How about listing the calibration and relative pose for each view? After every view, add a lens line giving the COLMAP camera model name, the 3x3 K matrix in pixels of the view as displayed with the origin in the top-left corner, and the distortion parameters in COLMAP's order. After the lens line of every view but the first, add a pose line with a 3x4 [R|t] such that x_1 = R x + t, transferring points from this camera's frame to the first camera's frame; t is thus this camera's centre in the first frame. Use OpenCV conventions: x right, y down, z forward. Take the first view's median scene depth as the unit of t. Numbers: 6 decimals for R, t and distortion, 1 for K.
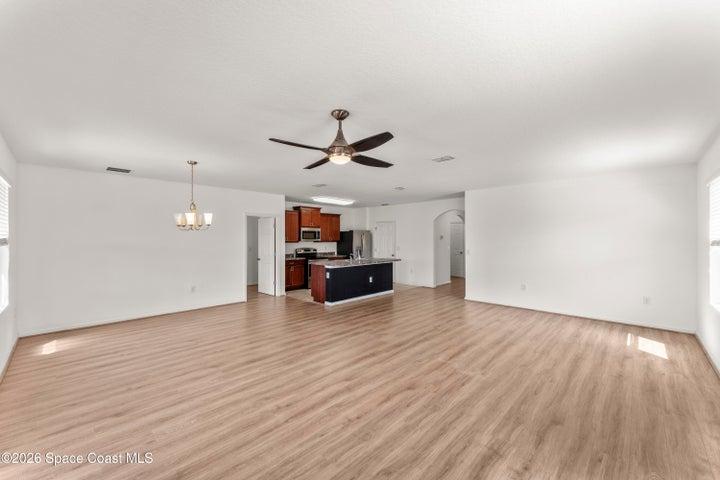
lens RADIAL K [[286.1, 0, 356.8], [0, 286.1, 239.8], [0, 0, 1]] dist [0.002882, -0.000214]
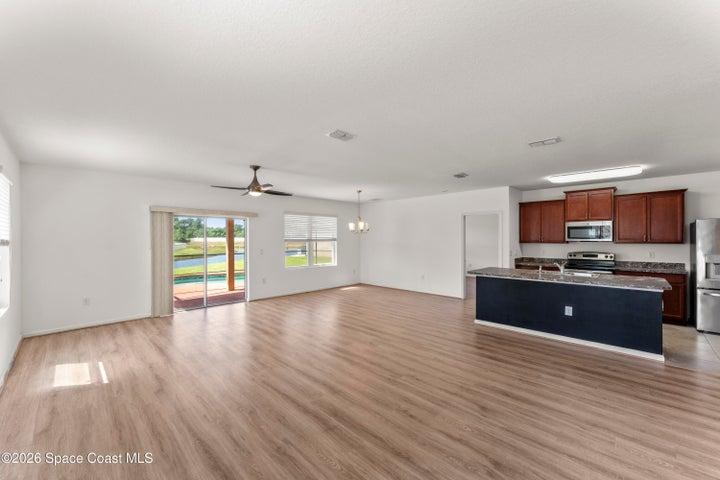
lens RADIAL K [[286.1, 0, 360.1], [0, 286.1, 240.2], [0, 0, 1]] dist [0.002882, -0.000214]
pose [[0.000591, 0.004695, -0.999989, 0.495373], [-0.000651, 0.999989, 0.004695, -0.001305], [1.000000, 0.000649, 0.000594, 0.480225]]
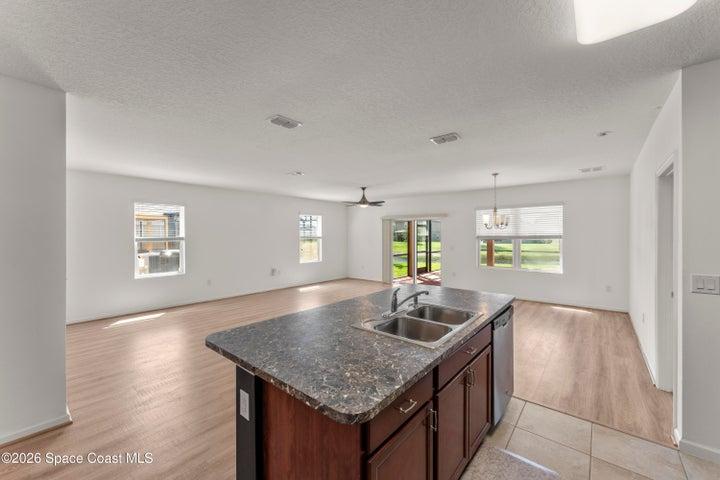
lens RADIAL K [[286.1, 0, 357.3], [0, 286.1, 237.6], [0, 0, 1]] dist [0.002882, -0.000214]
pose [[-0.996930, 0.003753, -0.078210, 0.059119], [0.003003, 0.999948, 0.009705, -0.005090], [0.078242, 0.009440, -0.996890, 1.053278]]
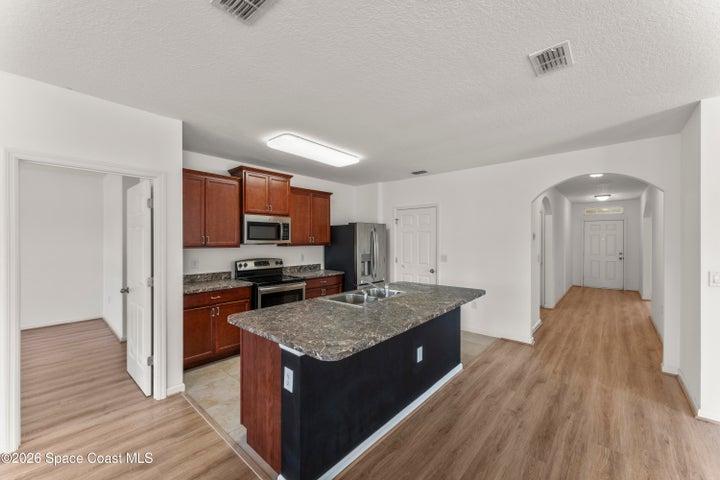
lens RADIAL K [[286.1, 0, 357.9], [0, 286.1, 239.7], [0, 0, 1]] dist [0.002882, -0.000214]
pose [[0.998889, 0.001714, 0.047093, -0.036233], [-0.001595, 0.999995, -0.002566, -0.001686], [-0.047097, 0.002488, 0.998887, 0.526691]]
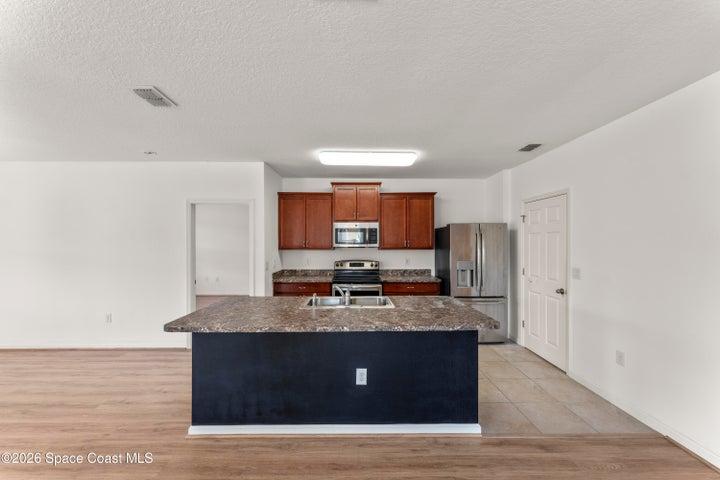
lens RADIAL K [[286.1, 0, 357.4], [0, 286.1, 243.8], [0, 0, 1]] dist [0.002882, -0.000214]
pose [[0.704789, 0.003959, -0.709406, 0.214978], [-0.002699, 0.999992, 0.002899, -0.003827], [0.709412, -0.000128, 0.704794, 0.633187]]
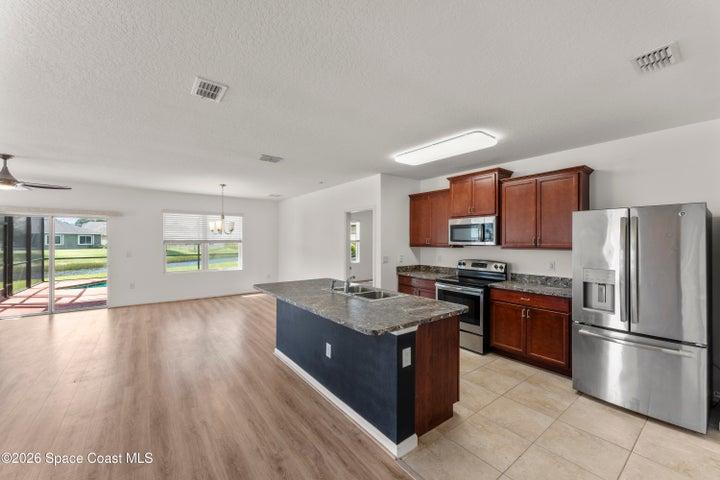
lens RADIAL K [[286.1, 0, 360.4], [0, 286.1, 240.5], [0, 0, 1]] dist [0.002882, -0.000214]
pose [[-0.142586, 0.001349, -0.989782, 0.335449], [-0.004663, 0.999987, 0.002034, -0.004226], [0.989771, 0.004906, -0.142578, 0.888688]]
